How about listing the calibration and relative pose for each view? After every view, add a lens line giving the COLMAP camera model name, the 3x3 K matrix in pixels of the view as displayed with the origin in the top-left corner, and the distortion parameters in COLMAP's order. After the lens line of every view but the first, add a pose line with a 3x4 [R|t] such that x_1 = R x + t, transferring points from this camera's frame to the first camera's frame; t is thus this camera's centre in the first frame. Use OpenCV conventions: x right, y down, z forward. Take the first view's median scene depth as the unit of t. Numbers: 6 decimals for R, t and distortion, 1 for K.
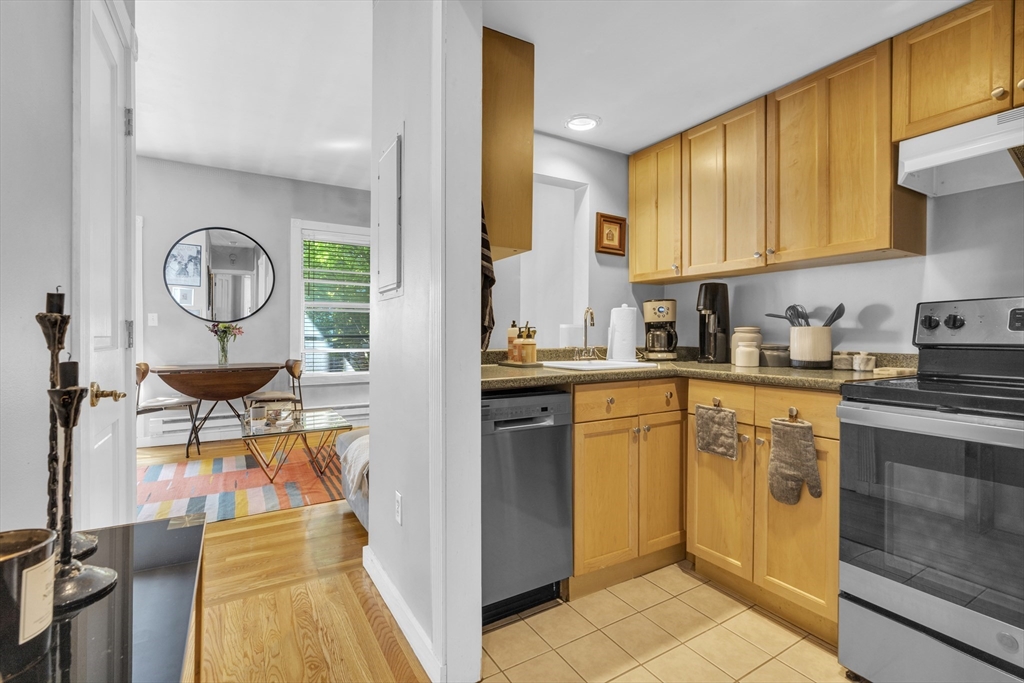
lens RADIAL K [[458.9, 0, 516.2], [0, 458.9, 336.7], [0, 0, 1]] dist [-0.010863, 0.000849]
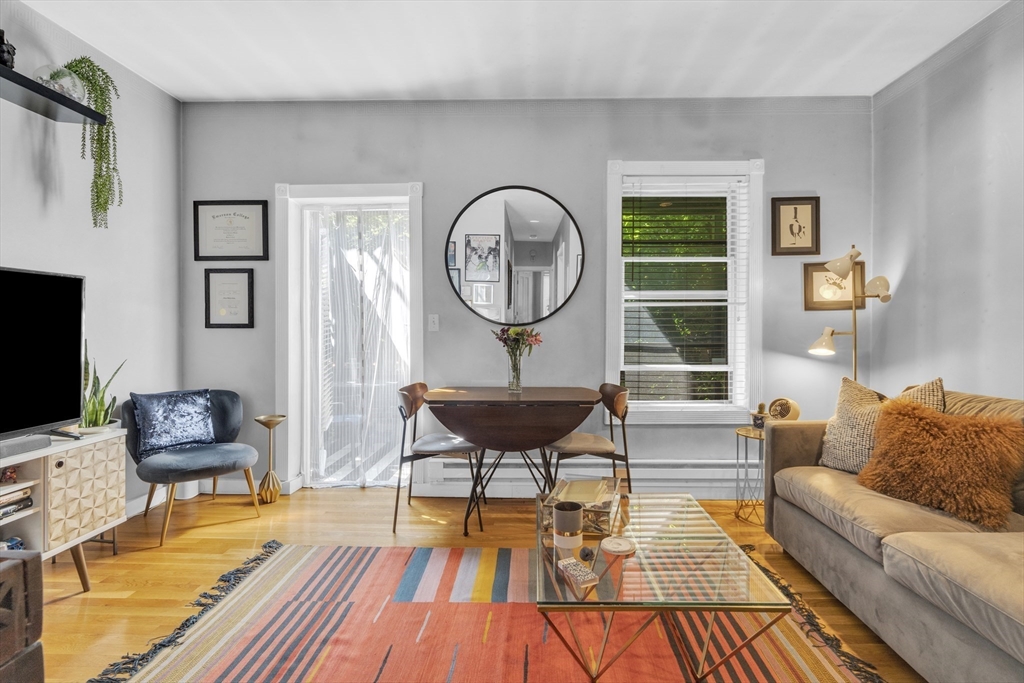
lens RADIAL K [[458.9, 0, 517.8], [0, 458.9, 336.5], [0, 0, 1]] dist [-0.010863, 0.000849]
pose [[0.829258, 0.005048, -0.558842, -0.251938], [-0.003161, 0.999986, 0.004343, -0.017259], [0.558856, -0.001835, 0.829262, 0.423915]]
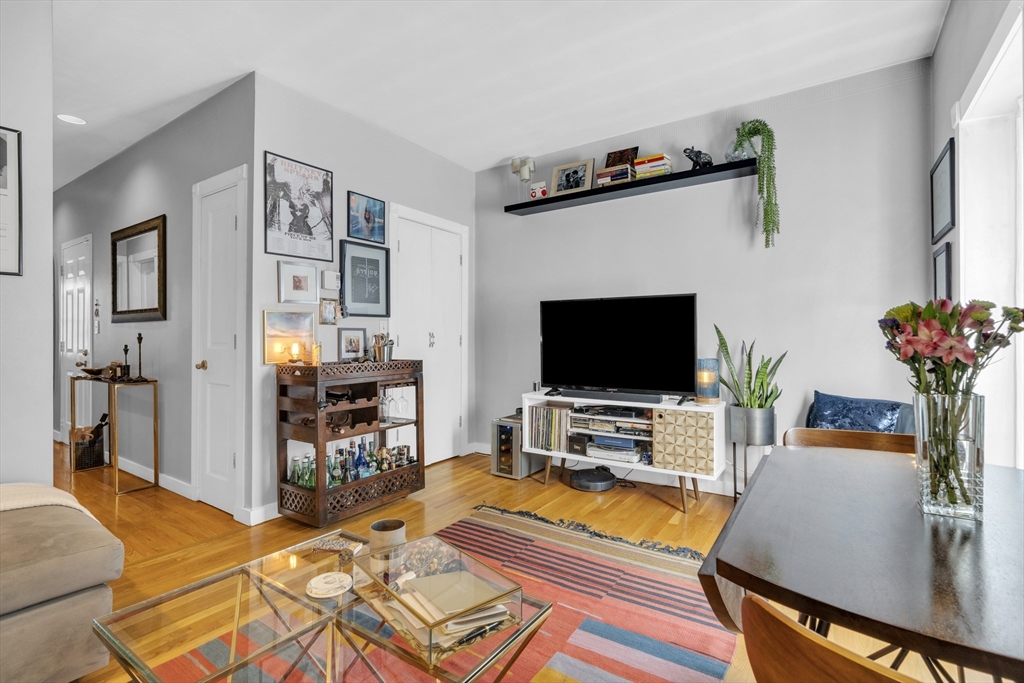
lens RADIAL K [[458.9, 0, 511.0], [0, 458.9, 340.7], [0, 0, 1]] dist [-0.010863, 0.000849]
pose [[-0.918320, 0.005701, -0.395797, -0.371528], [0.006418, 0.999979, -0.000488, -0.007239], [0.395786, -0.002988, -0.918338, 1.048277]]
